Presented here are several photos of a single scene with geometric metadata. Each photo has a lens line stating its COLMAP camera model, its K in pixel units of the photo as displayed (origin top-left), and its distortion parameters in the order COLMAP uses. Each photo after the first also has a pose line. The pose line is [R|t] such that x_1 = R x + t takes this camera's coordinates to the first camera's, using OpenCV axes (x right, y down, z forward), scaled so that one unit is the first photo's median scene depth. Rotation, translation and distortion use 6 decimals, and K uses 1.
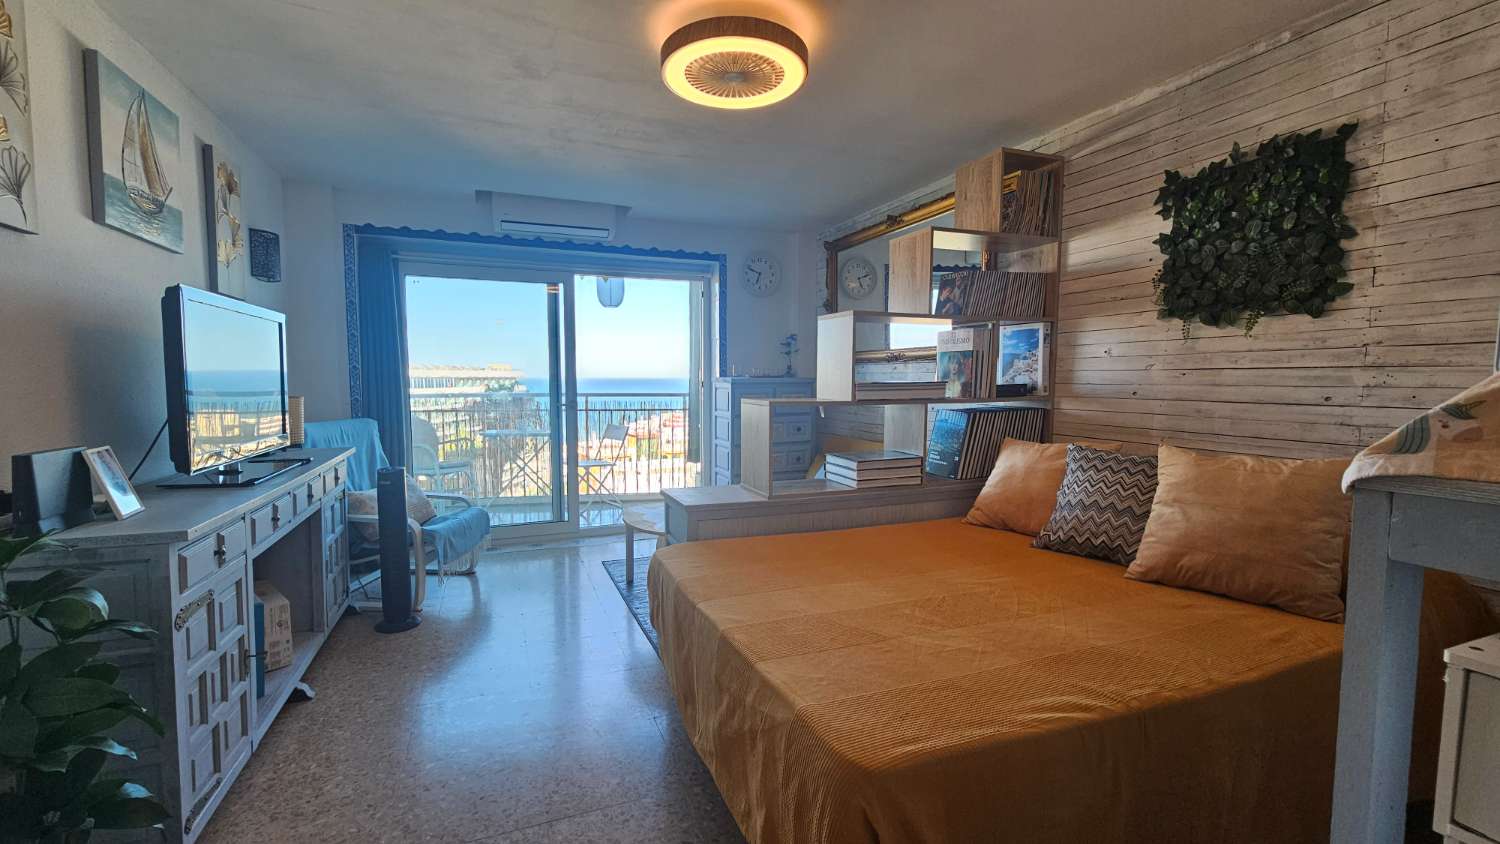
lens RADIAL K [[615.0, 0, 743.8], [0, 615.0, 424.9], [0, 0, 1]] dist [-0.003349, 0.000590]
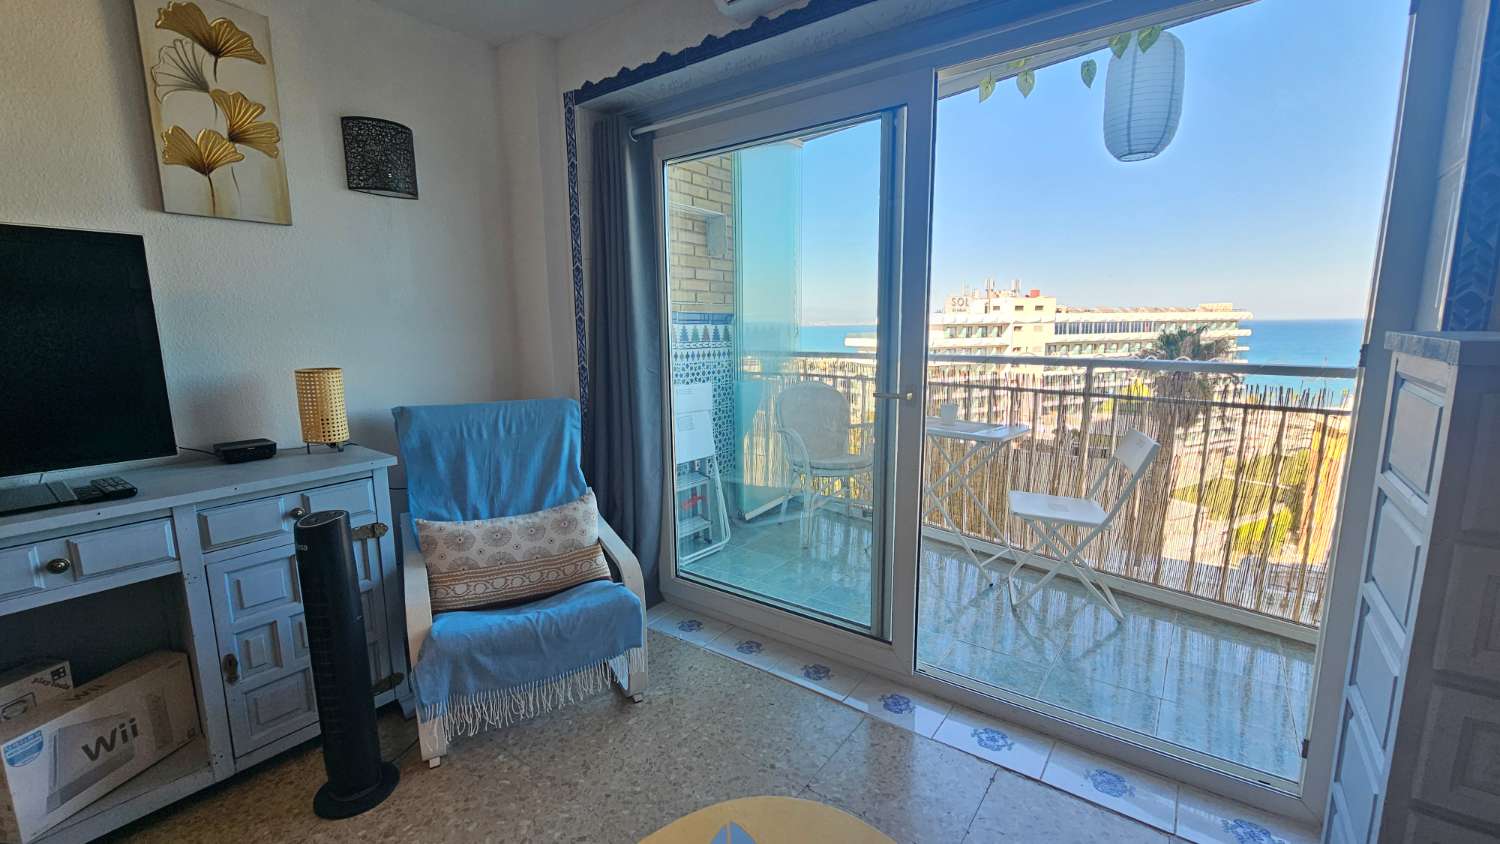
lens RADIAL K [[615.0, 0, 743.2], [0, 615.0, 424.4], [0, 0, 1]] dist [-0.003349, 0.000590]
pose [[0.513479, 0.128845, -0.848374, 0.037473], [-0.053072, 0.991539, 0.118466, -0.074875], [0.856459, -0.015805, 0.515973, 0.877371]]
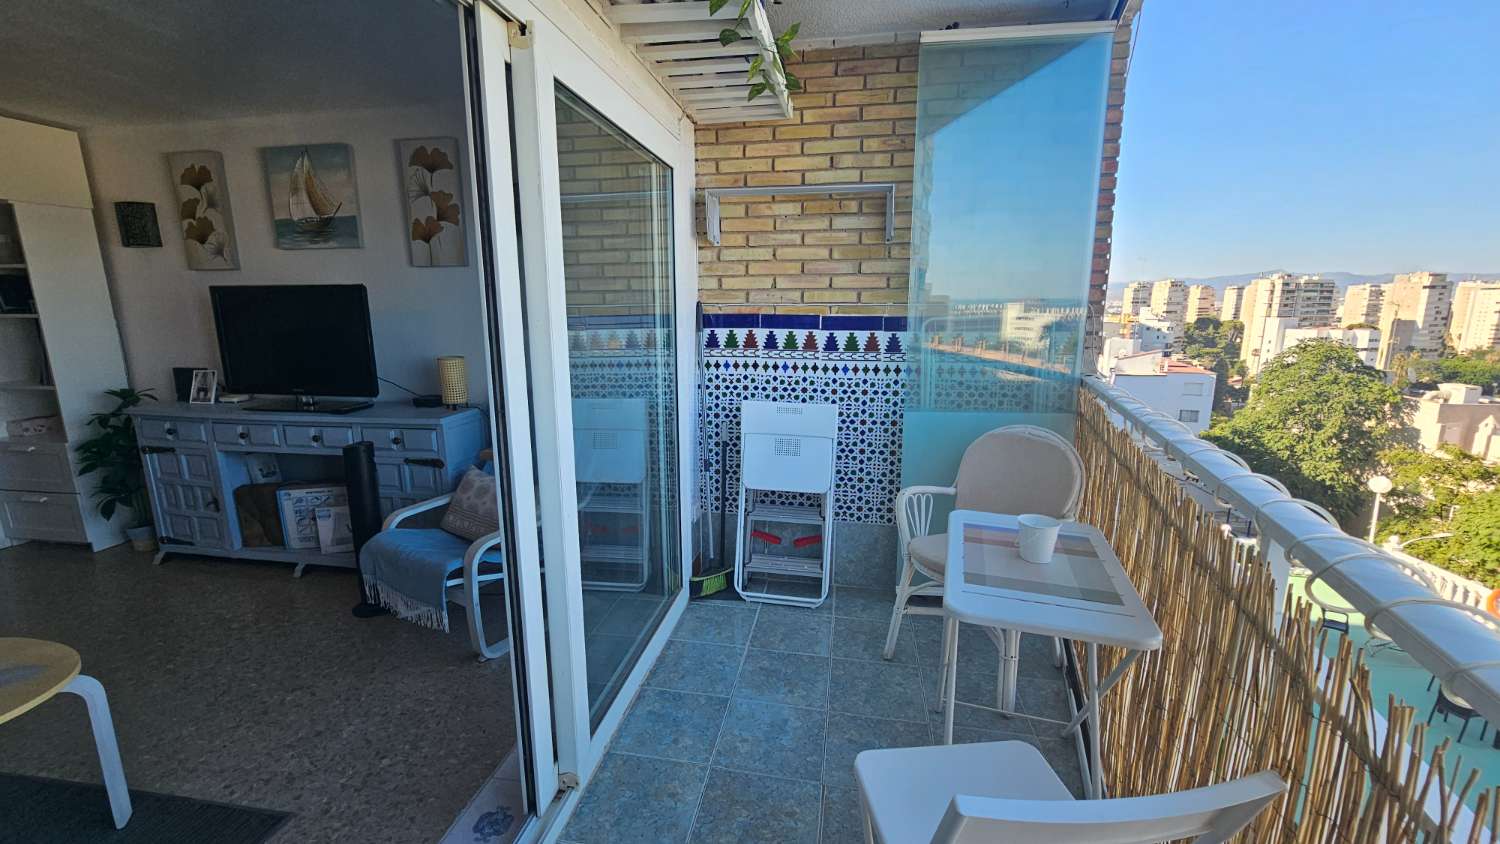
lens RADIAL K [[615.0, 0, 744.1], [0, 615.0, 425.5], [0, 0, 1]] dist [-0.003349, 0.000590]
pose [[-0.536158, 0.161087, -0.828605, -0.109251], [-0.060989, 0.971664, 0.228363, -0.168693], [0.841912, 0.172974, -0.511141, 1.644613]]
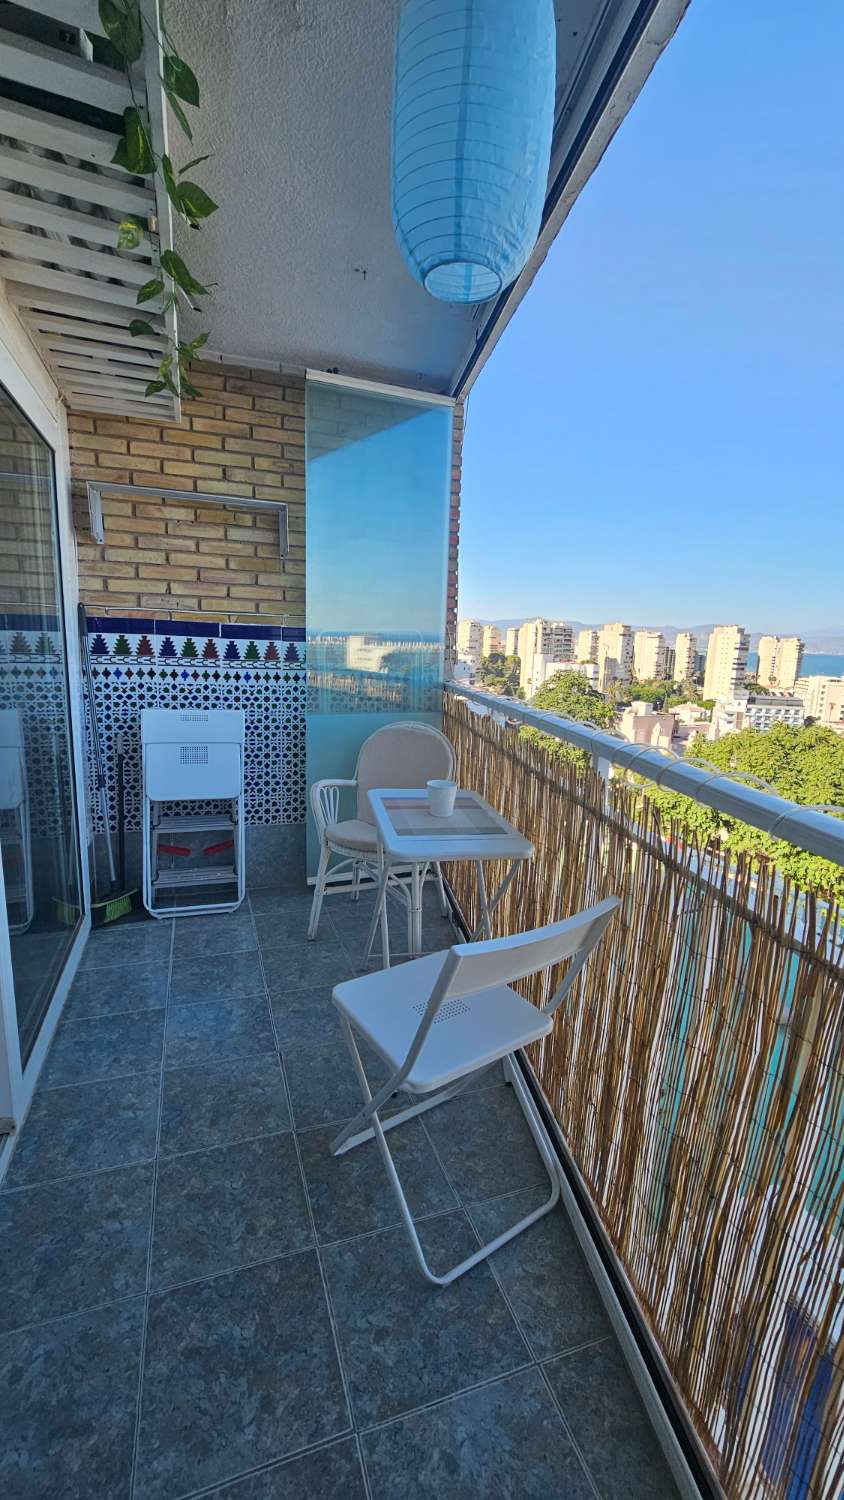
lens RADIAL K [[615.0, 0, 422.3], [0, 615.0, 752.6], [0, 0, 1]] dist [-0.003349, 0.000590]
pose [[-0.046409, 0.176787, -0.983154, -0.029709], [-0.107896, 0.977570, 0.180875, -0.140184], [0.993078, 0.114473, -0.026293, 1.600911]]
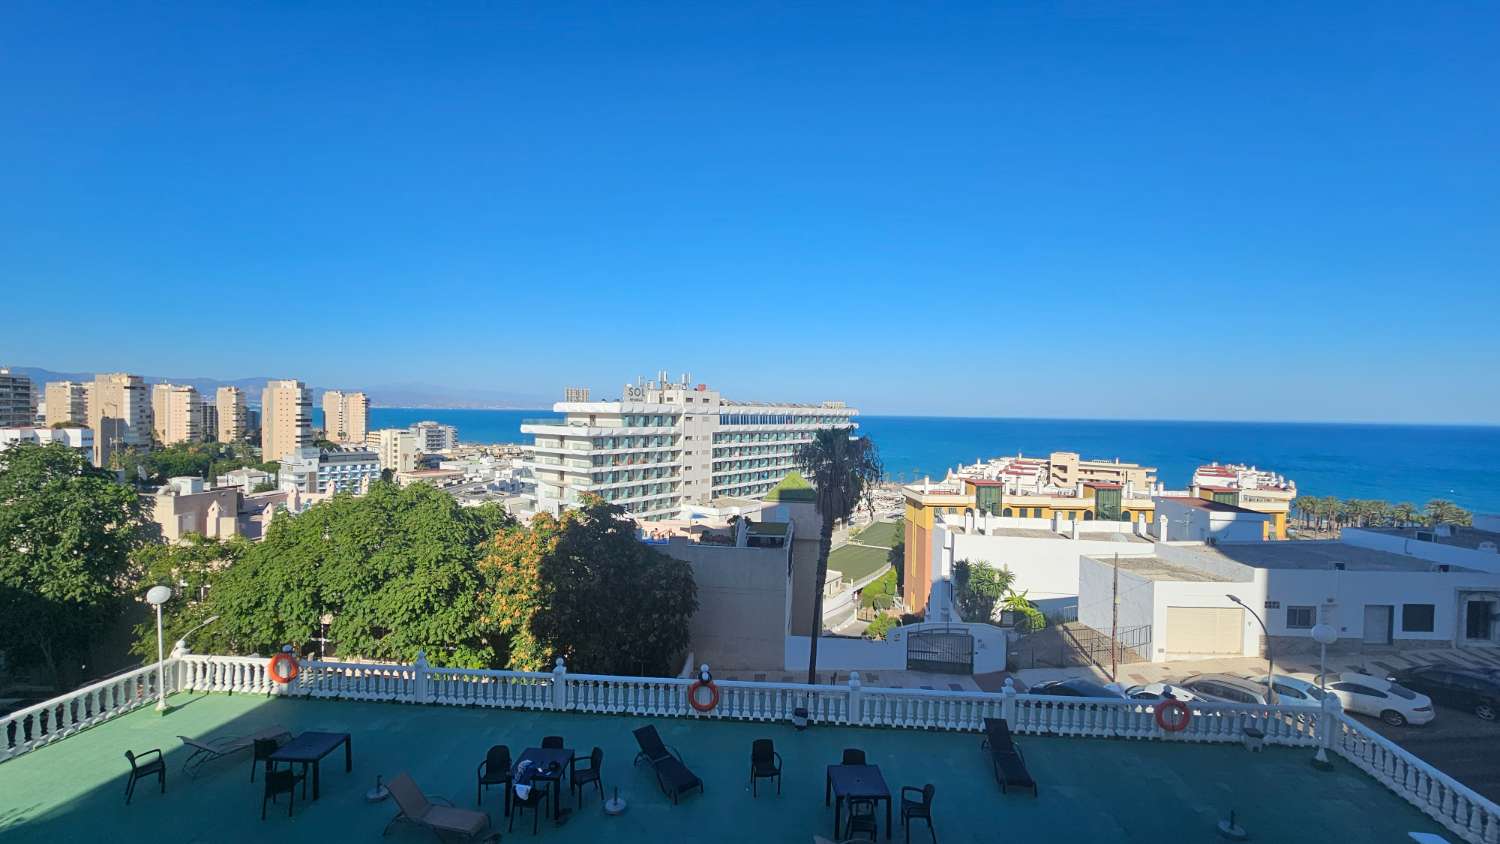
lens RADIAL K [[615.0, 0, 743.4], [0, 615.0, 425.4], [0, 0, 1]] dist [-0.003349, 0.000590]
pose [[0.865637, 0.021713, -0.500201, -0.624079], [-0.051795, 0.997582, -0.046331, -0.198705], [0.497985, 0.066014, 0.864669, 1.608943]]
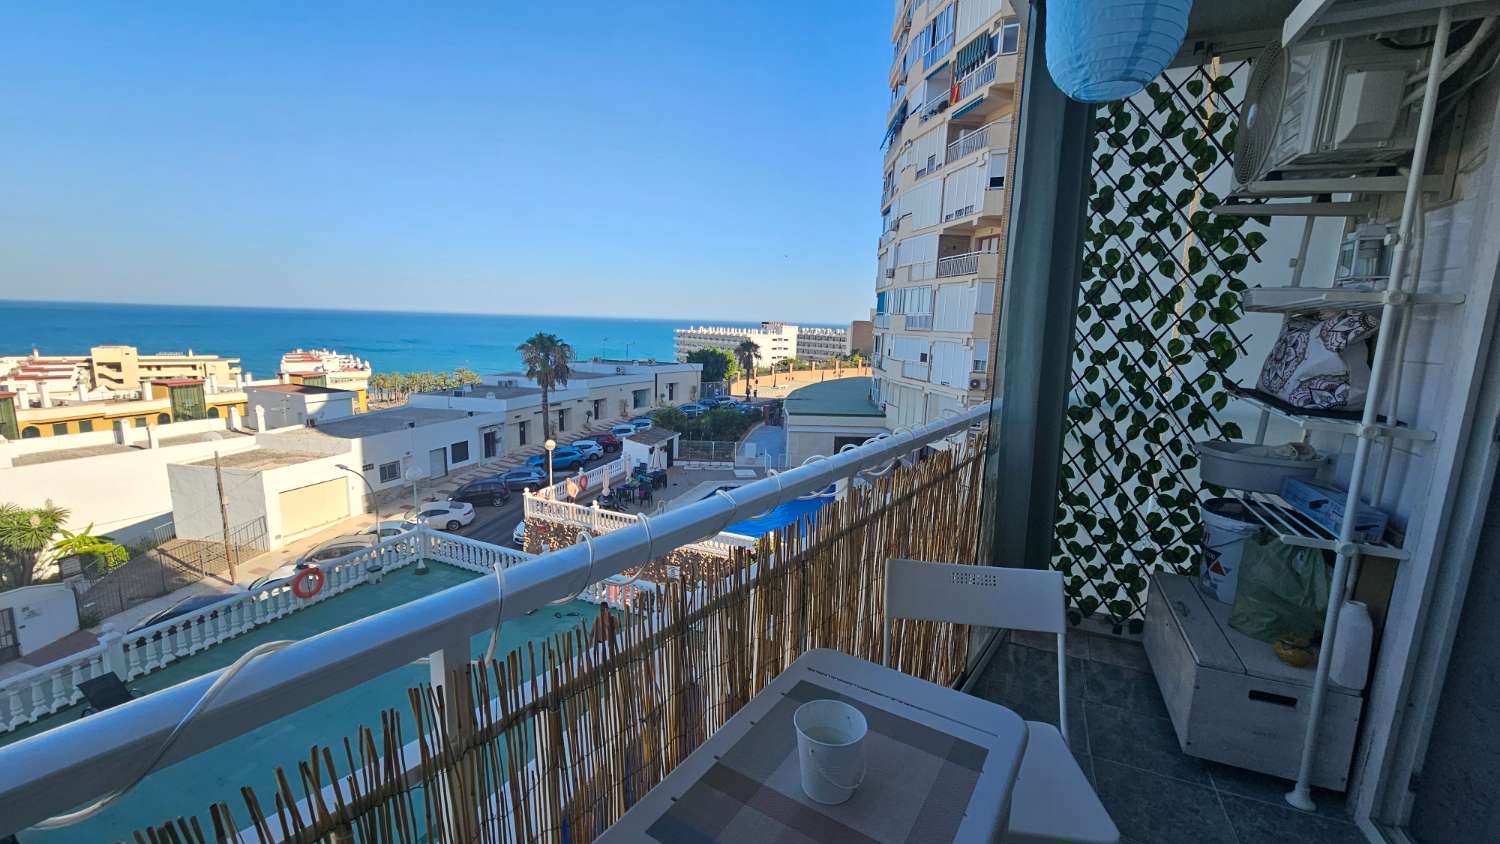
lens RADIAL K [[615.0, 0, 742.1], [0, 615.0, 426.7], [0, 0, 1]] dist [-0.003349, 0.000590]
pose [[0.727982, -0.097621, 0.678611, -0.743857], [0.024154, 0.992848, 0.116914, -0.160254], [-0.685171, -0.068720, 0.725133, 1.491250]]
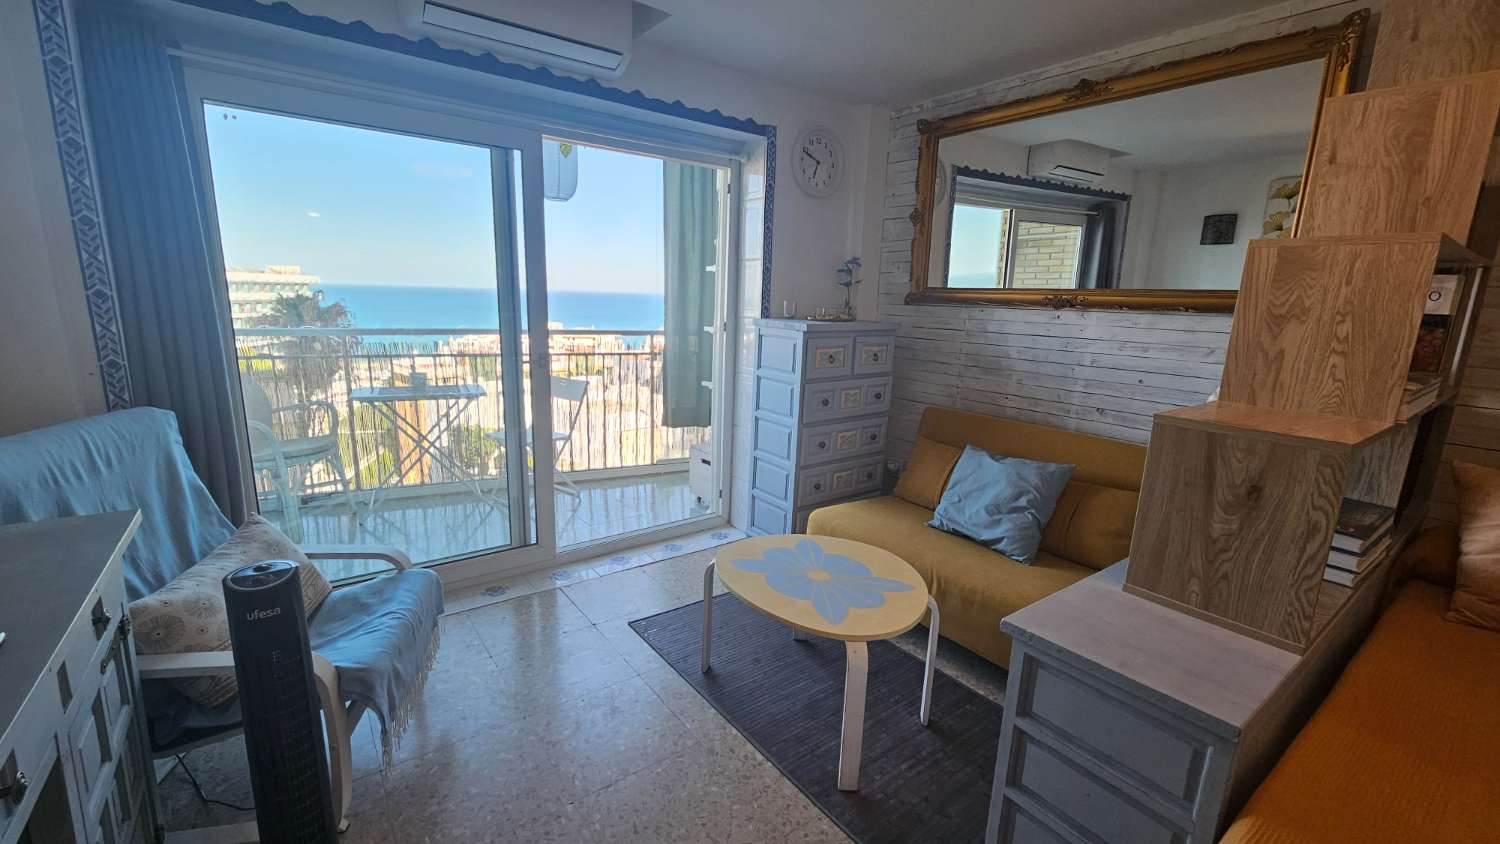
lens RADIAL K [[615.0, 0, 743.0], [0, 615.0, 424.5], [0, 0, 1]] dist [-0.003349, 0.000590]
pose [[0.967816, -0.023924, 0.250519, -0.310264], [-0.009732, 0.991168, 0.132253, -0.068470], [-0.251471, -0.130434, 0.959036, 0.463162]]
